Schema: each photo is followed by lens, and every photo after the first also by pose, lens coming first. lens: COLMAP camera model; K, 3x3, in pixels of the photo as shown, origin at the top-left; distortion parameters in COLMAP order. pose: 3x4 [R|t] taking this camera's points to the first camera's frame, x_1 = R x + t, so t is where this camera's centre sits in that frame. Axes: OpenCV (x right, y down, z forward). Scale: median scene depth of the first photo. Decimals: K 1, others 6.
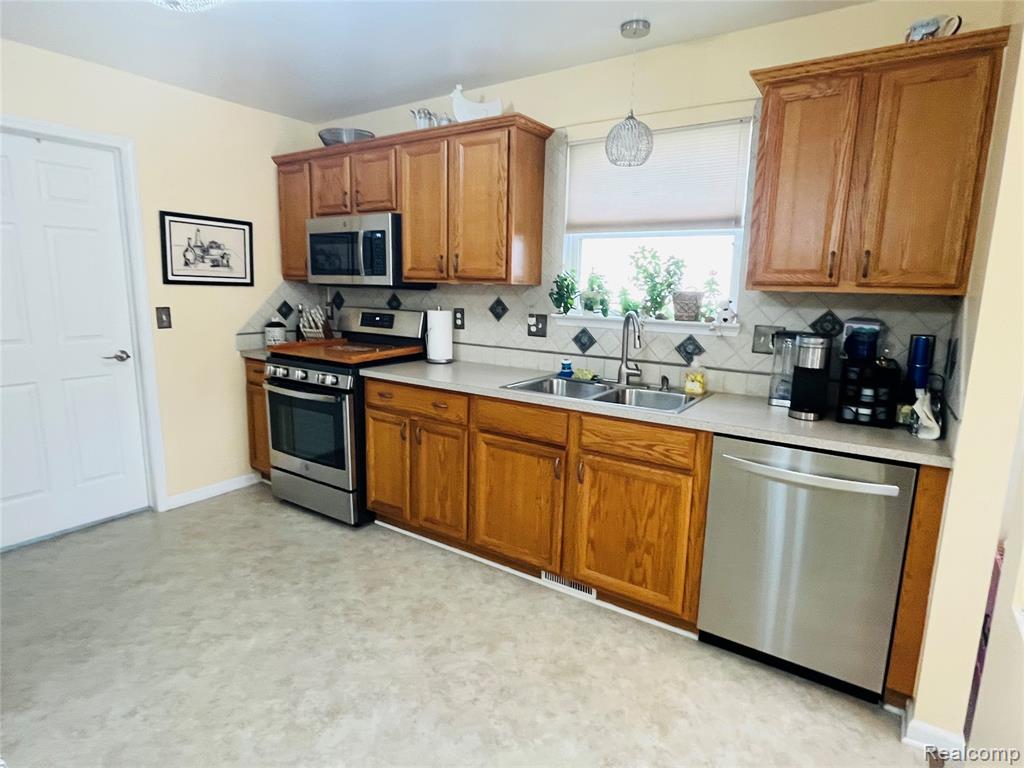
lens RADIAL K [[557.1, 0, 509.5], [0, 557.1, 382.7], [0, 0, 1]] dist [0.000997, 0.000391]
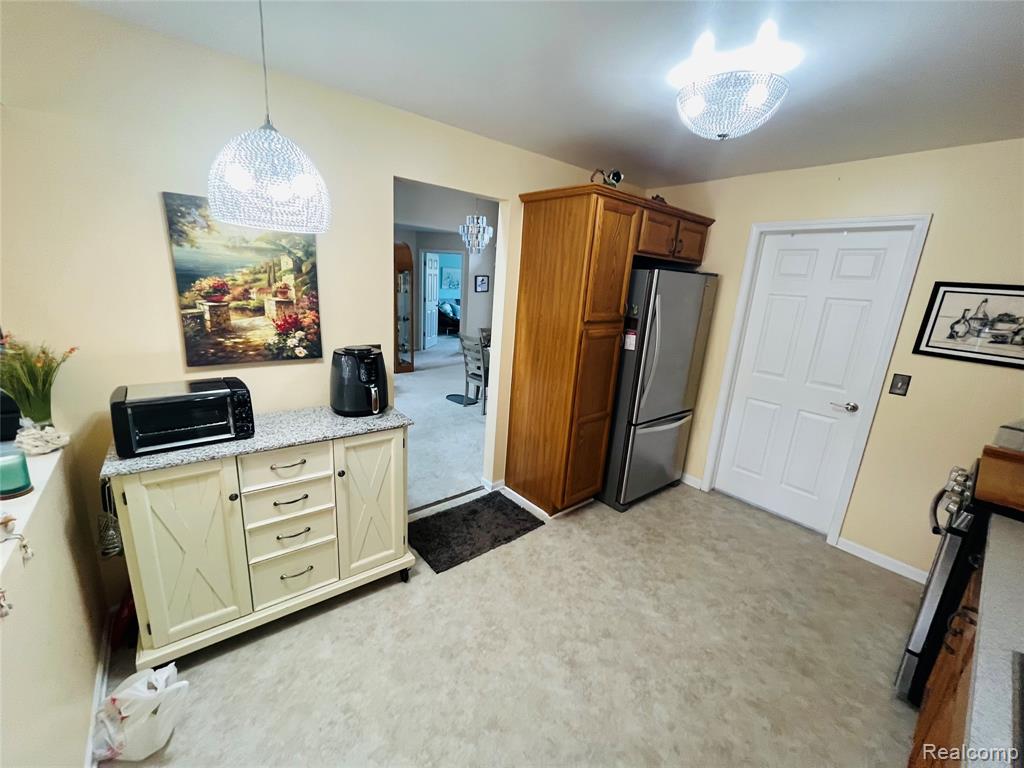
lens RADIAL K [[414.2, 0, 509.2], [0, 414.2, 383.7], [0, 0, 1]] dist [-0.002890, 0.000497]
pose [[-0.276182, 0.201440, -0.939758, 0.304624], [-0.236749, 0.933400, 0.269655, -0.156673], [0.931490, 0.296960, -0.210098, 0.498429]]
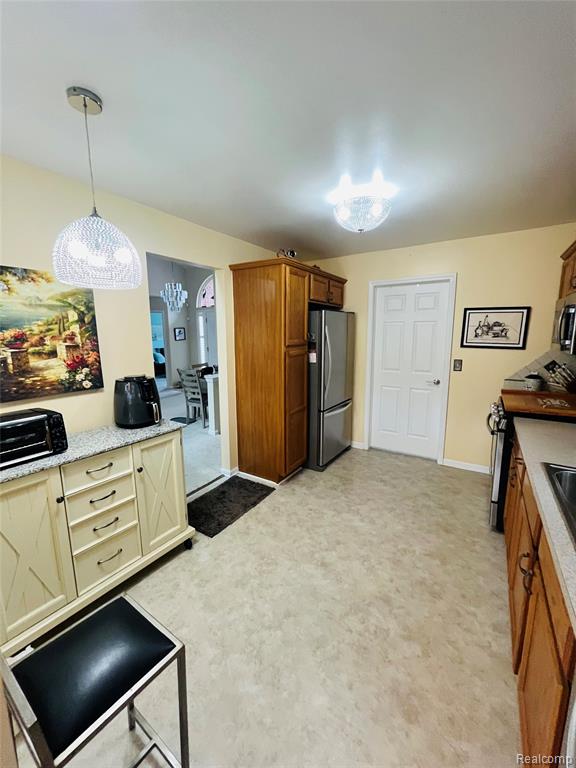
lens RADIAL K [[310.7, 0, 289.3], [0, 310.7, 382.0], [0, 0, 1]] dist [-0.002890, 0.000497]
pose [[0.035377, 0.140924, -0.989388, 0.403026], [-0.170333, 0.976372, 0.132979, -0.106433], [0.984751, 0.163821, 0.058546, 0.403588]]
